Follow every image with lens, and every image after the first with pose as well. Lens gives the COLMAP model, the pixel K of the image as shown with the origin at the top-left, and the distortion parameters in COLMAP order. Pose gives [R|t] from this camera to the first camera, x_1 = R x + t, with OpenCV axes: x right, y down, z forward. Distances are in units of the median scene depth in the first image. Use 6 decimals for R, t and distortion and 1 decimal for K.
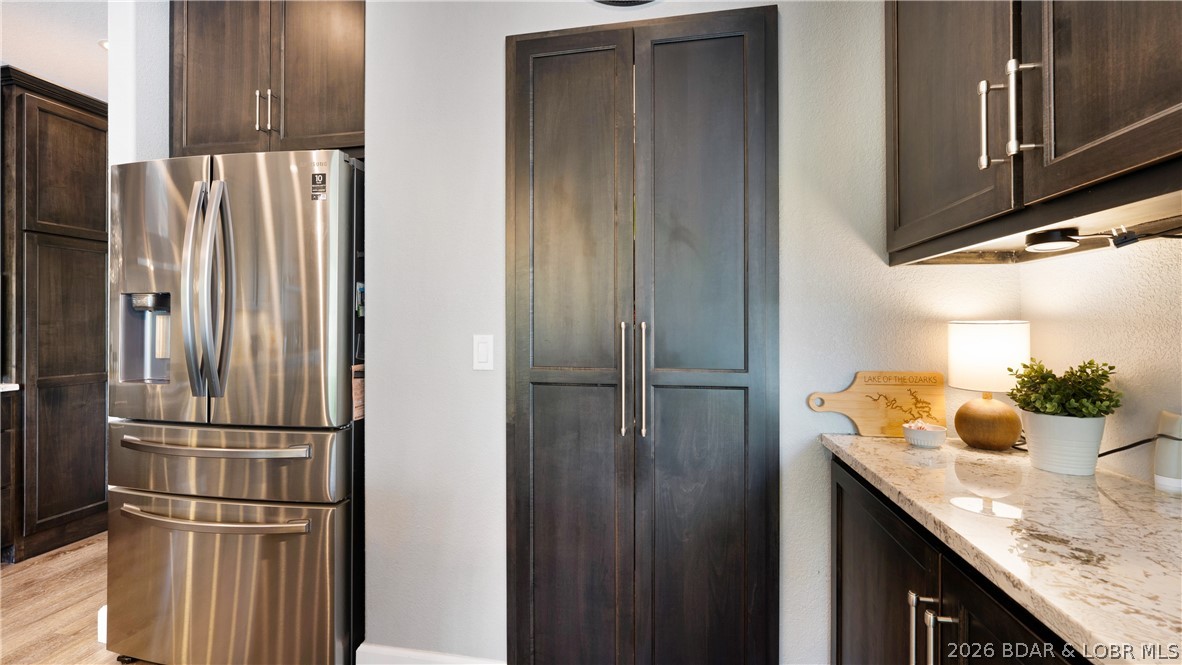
lens RADIAL K [[500.3, 0, 588.0], [0, 500.3, 323.8], [0, 0, 1]] dist [-0.013735, 0.000701]
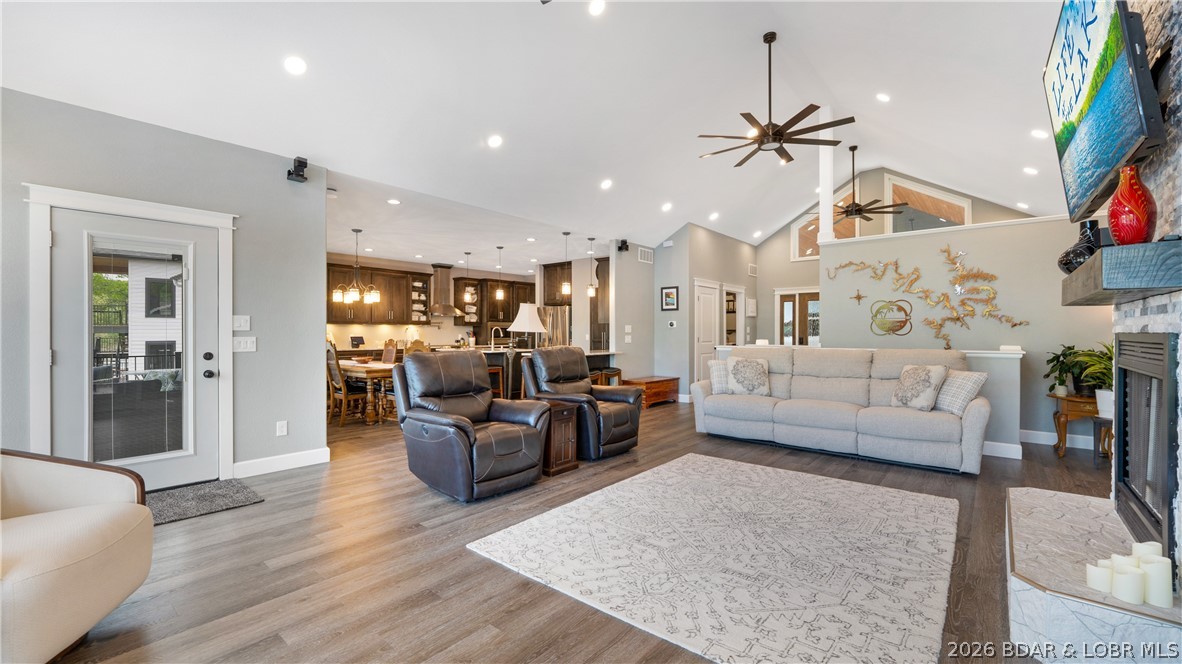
lens RADIAL K [[489.3, 0, 601.2], [0, 489.3, 324.1], [0, 0, 1]] dist [-0.012734, 0.001108]
pose [[0.879123, -0.007387, -0.476537, 2.877224], [-0.001827, 0.999820, -0.018869, 0.005856], [0.476591, 0.017459, 0.878952, -4.365310]]
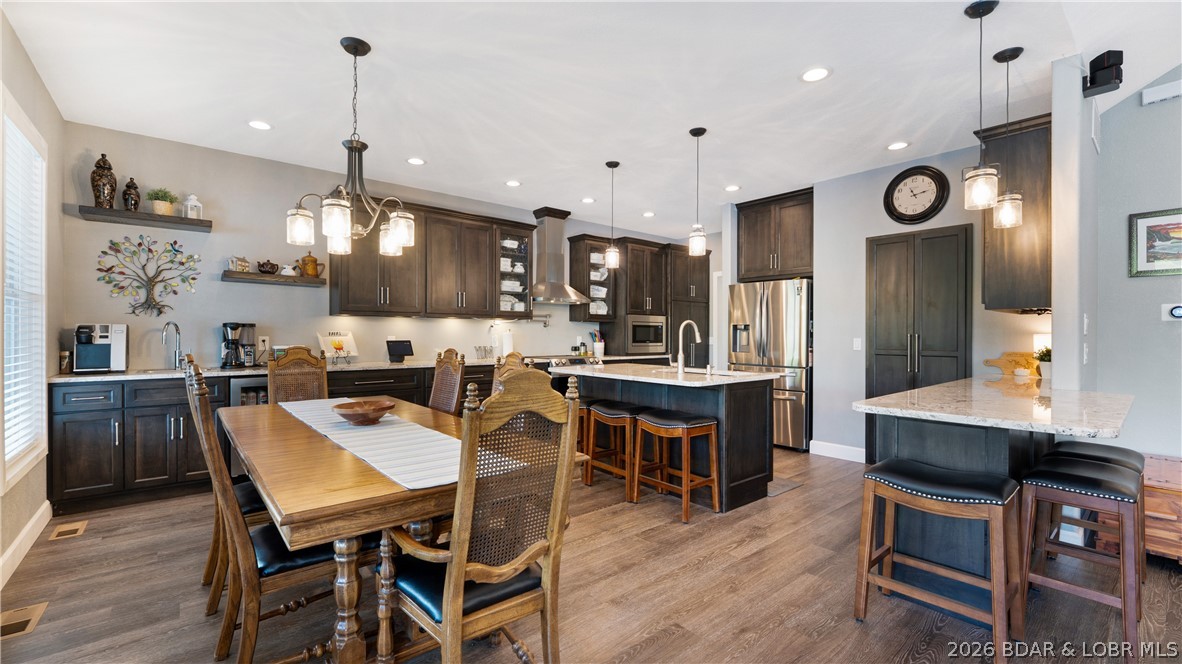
lens RADIAL K [[489.3, 0, 597.8], [0, 489.3, 334.8], [0, 0, 1]] dist [-0.012734, 0.001108]
pose [[0.784817, 0.004628, -0.619711, 0.378414], [-0.004795, 0.999988, 0.001395, 0.004911], [0.619709, 0.001877, 0.784829, -2.246572]]
